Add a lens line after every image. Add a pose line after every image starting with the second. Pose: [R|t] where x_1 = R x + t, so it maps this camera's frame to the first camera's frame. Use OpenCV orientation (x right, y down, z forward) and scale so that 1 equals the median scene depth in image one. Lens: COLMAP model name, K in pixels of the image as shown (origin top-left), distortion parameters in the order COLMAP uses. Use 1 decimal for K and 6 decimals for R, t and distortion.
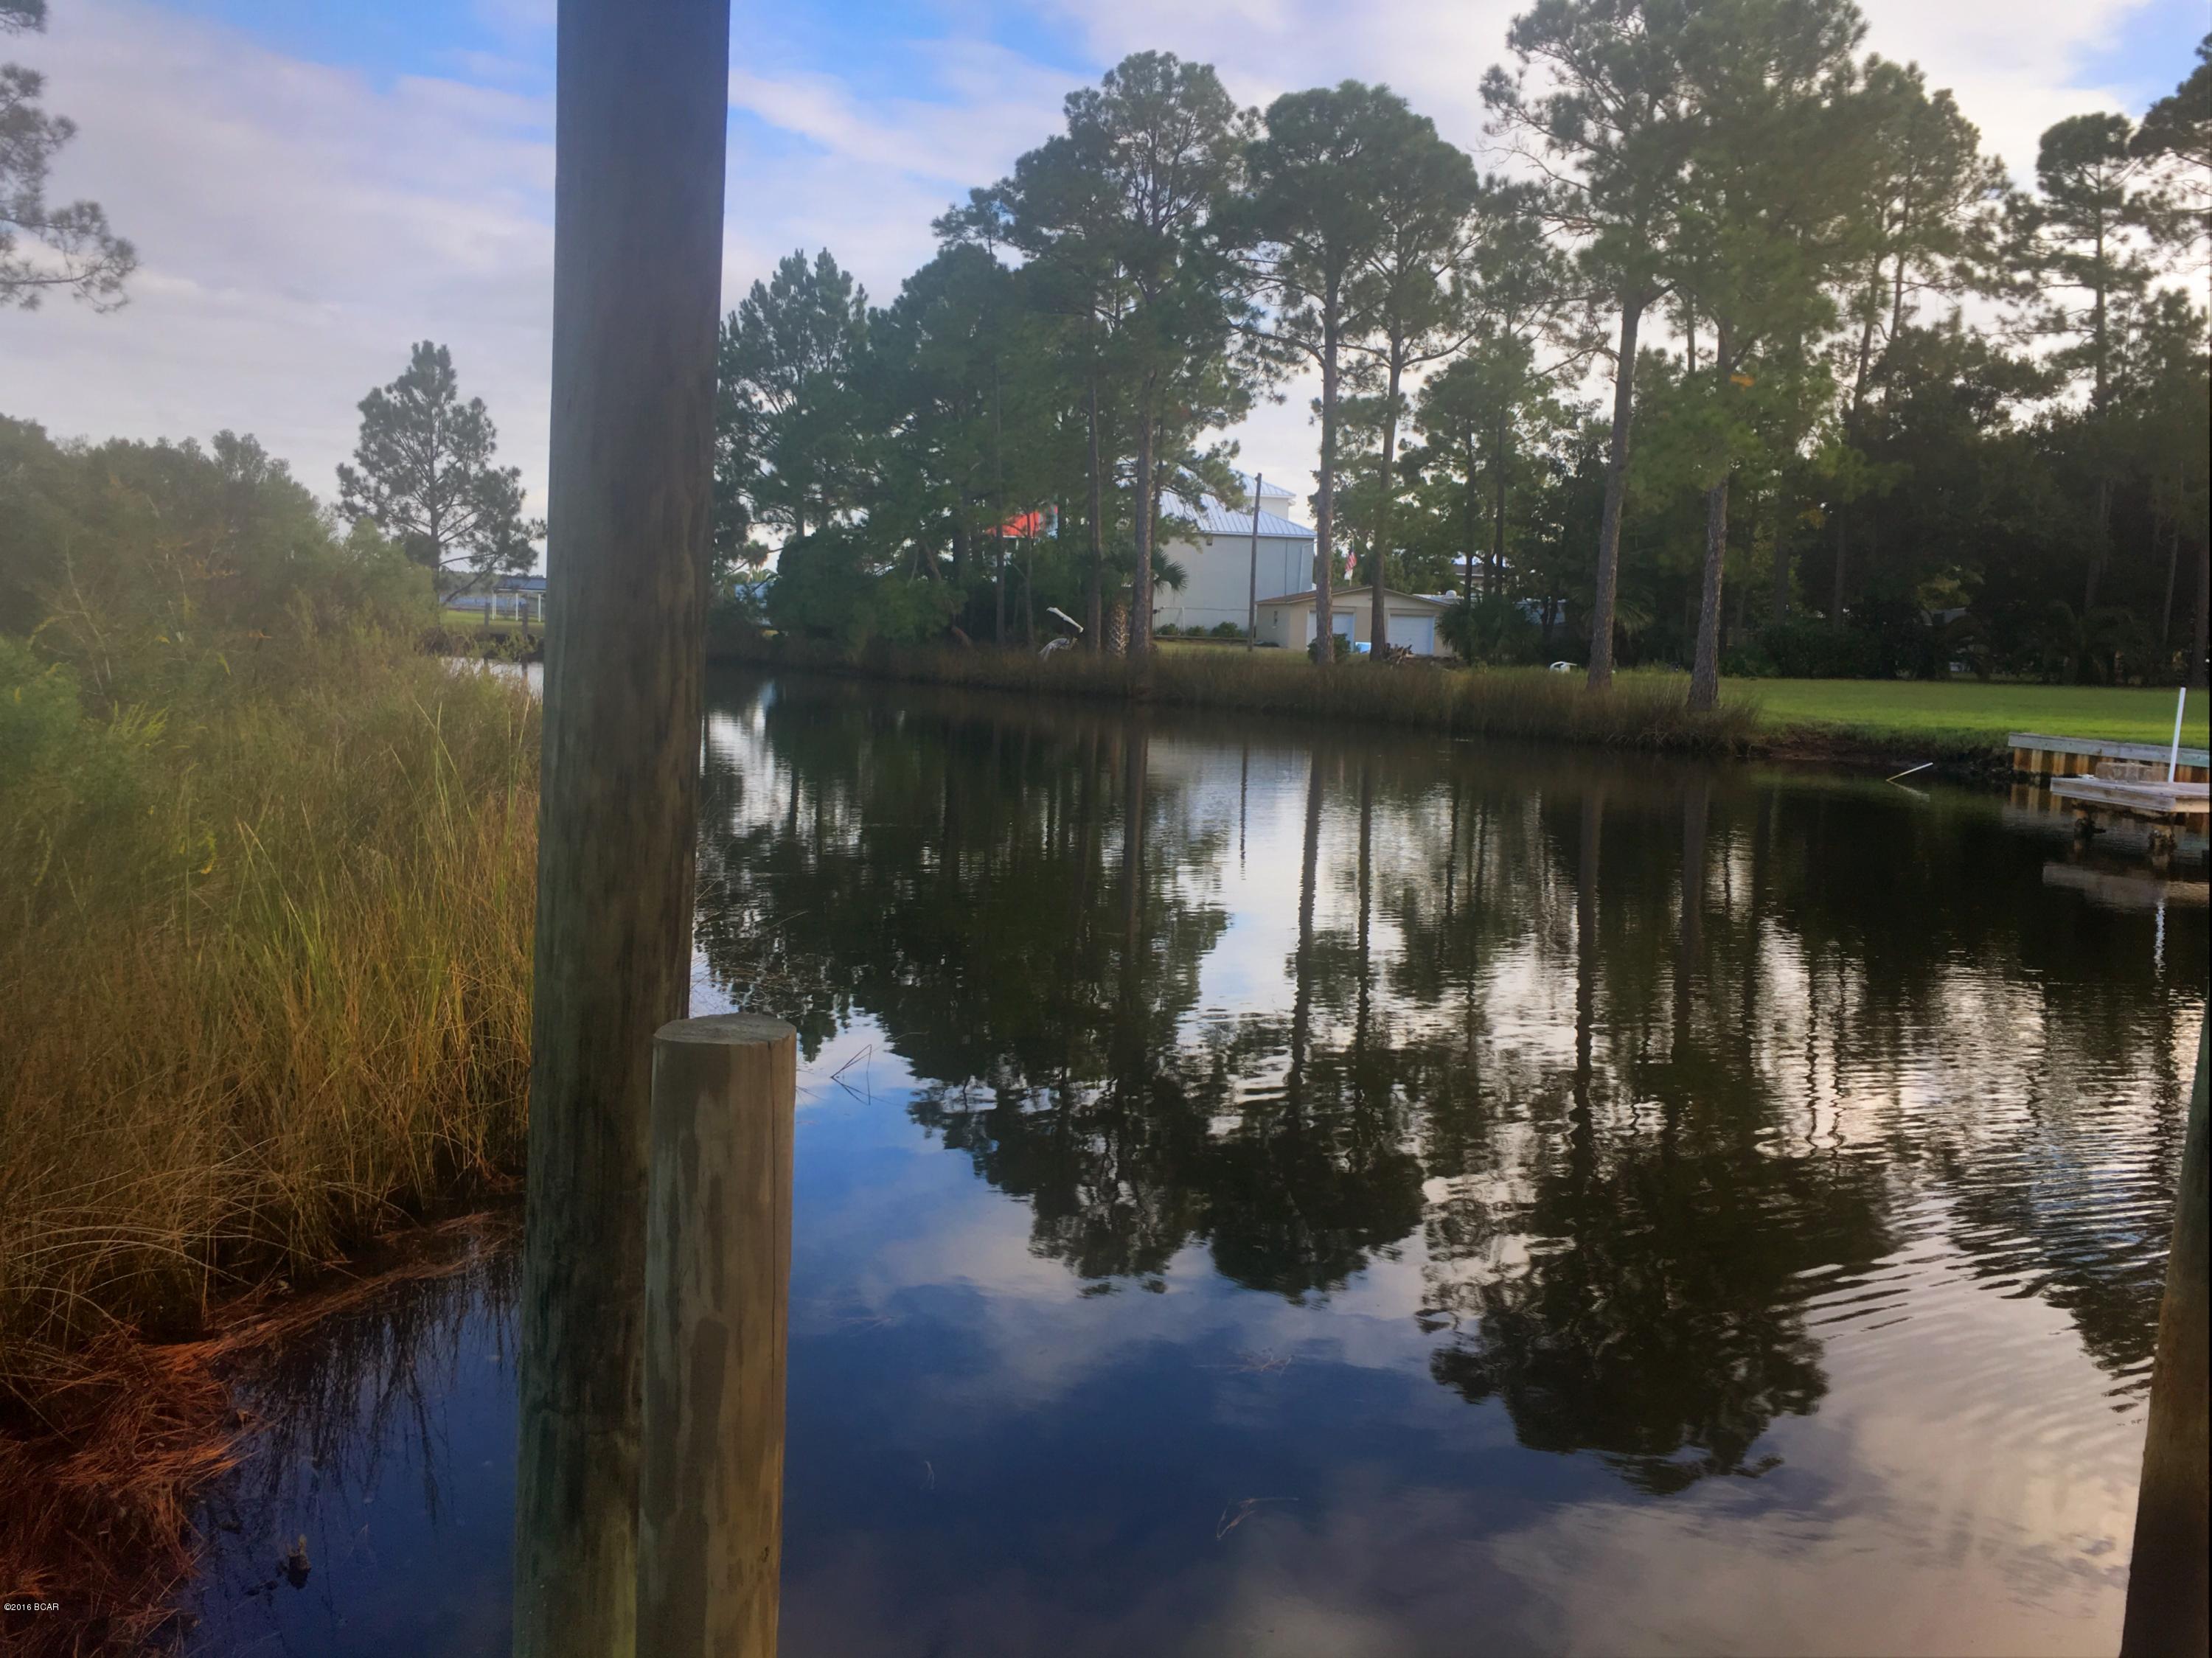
lens RADIAL K [[1834.6, 0, 1085.4], [0, 1834.6, 779.9], [0, 0, 1]] dist [0.021205, -0.015758]
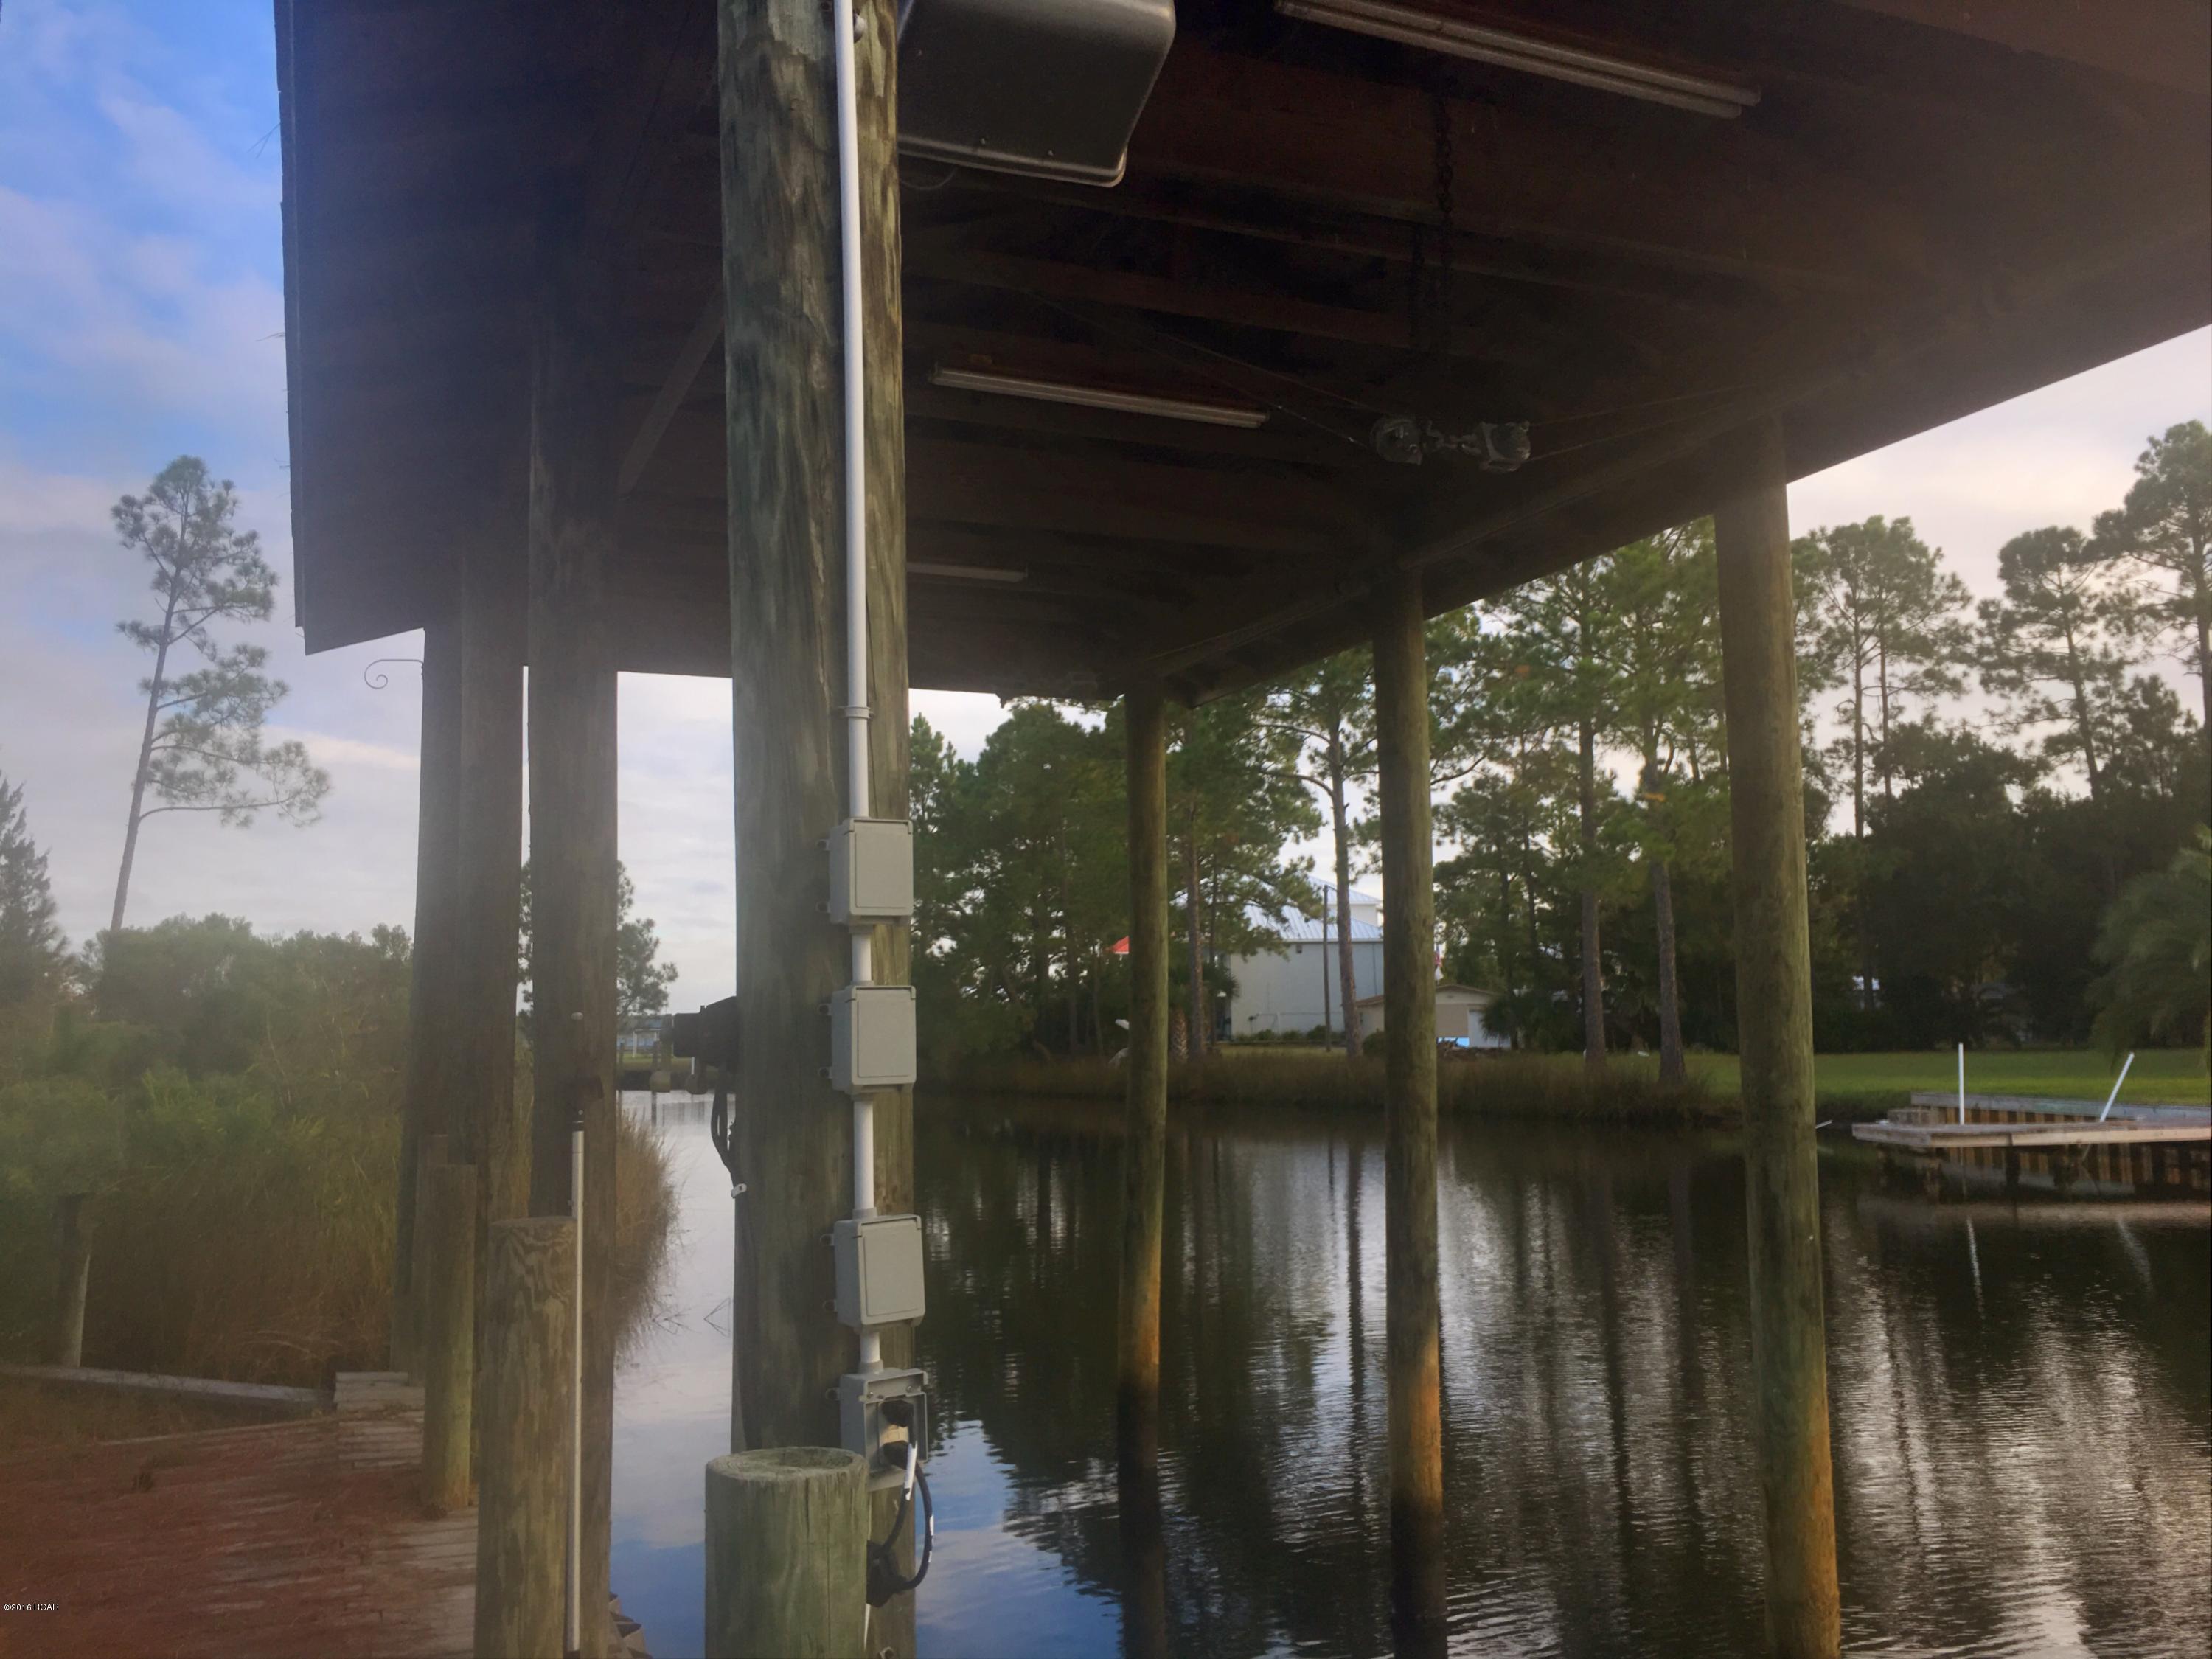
lens RADIAL K [[1845.2, 0, 1098.7], [0, 1845.2, 771.8], [0, 0, 1]] dist [-0.000253, 0.152639]
pose [[0.995726, -0.059691, -0.070480, 0.051989], [0.042186, 0.972776, -0.227874, 0.011643], [0.082163, 0.223927, 0.971136, -0.099074]]
